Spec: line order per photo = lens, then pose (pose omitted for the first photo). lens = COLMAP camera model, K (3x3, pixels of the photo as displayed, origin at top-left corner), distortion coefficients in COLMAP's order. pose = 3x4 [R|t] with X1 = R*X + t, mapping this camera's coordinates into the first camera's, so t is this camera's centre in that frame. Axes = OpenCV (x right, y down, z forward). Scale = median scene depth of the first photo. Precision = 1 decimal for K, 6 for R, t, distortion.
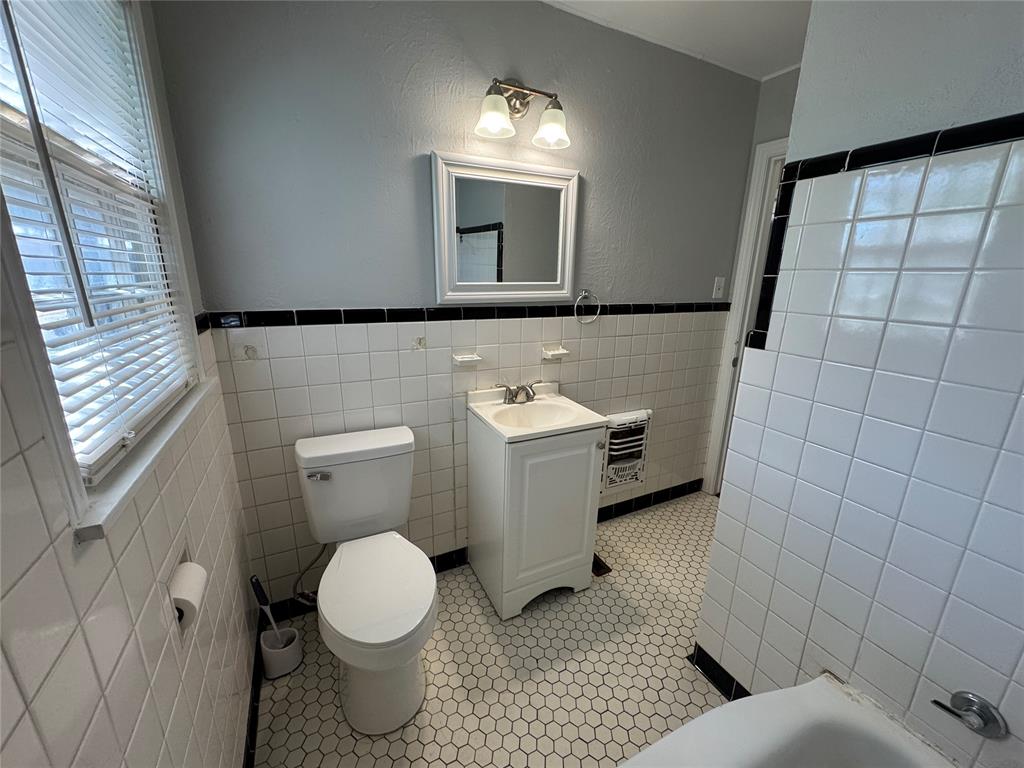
lens RADIAL K [[410.1, 0, 509.5], [0, 410.1, 385.7], [0, 0, 1]] dist [-0.004106, 0.000806]
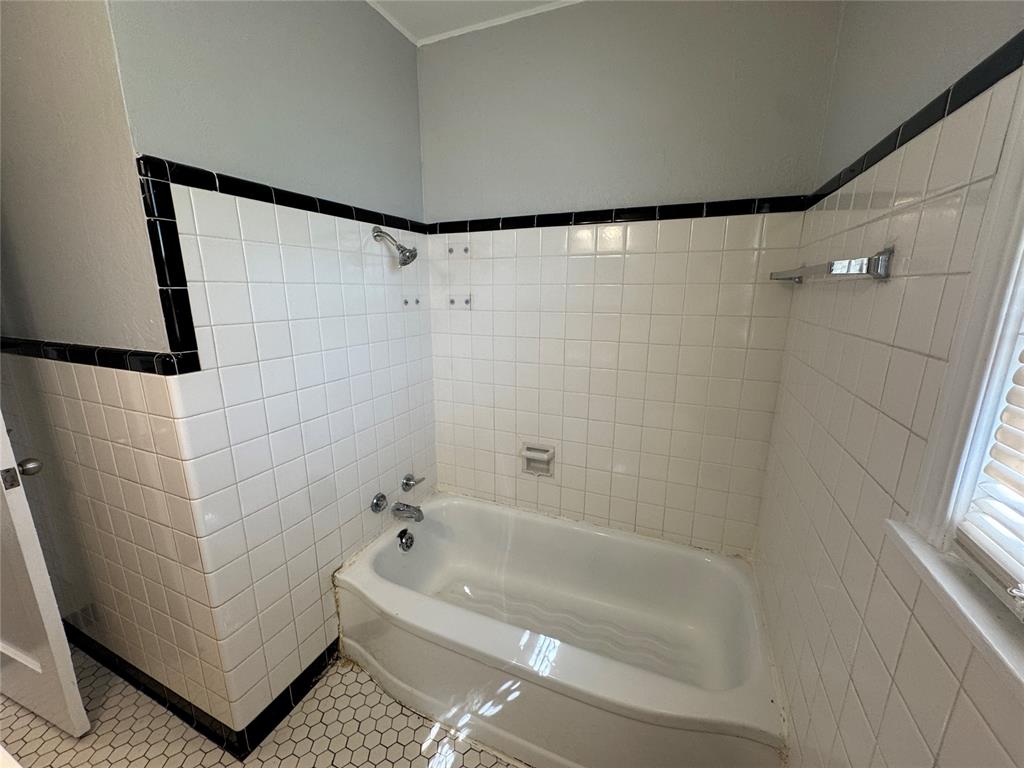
lens RADIAL K [[410.1, 0, 510.4], [0, 410.1, 385.2], [0, 0, 1]] dist [-0.004106, 0.000806]
pose [[-0.648978, -0.189254, 0.736892, -0.510866], [0.191890, 0.896536, 0.399251, -0.306478], [-0.736210, 0.400507, -0.545517, 1.080572]]
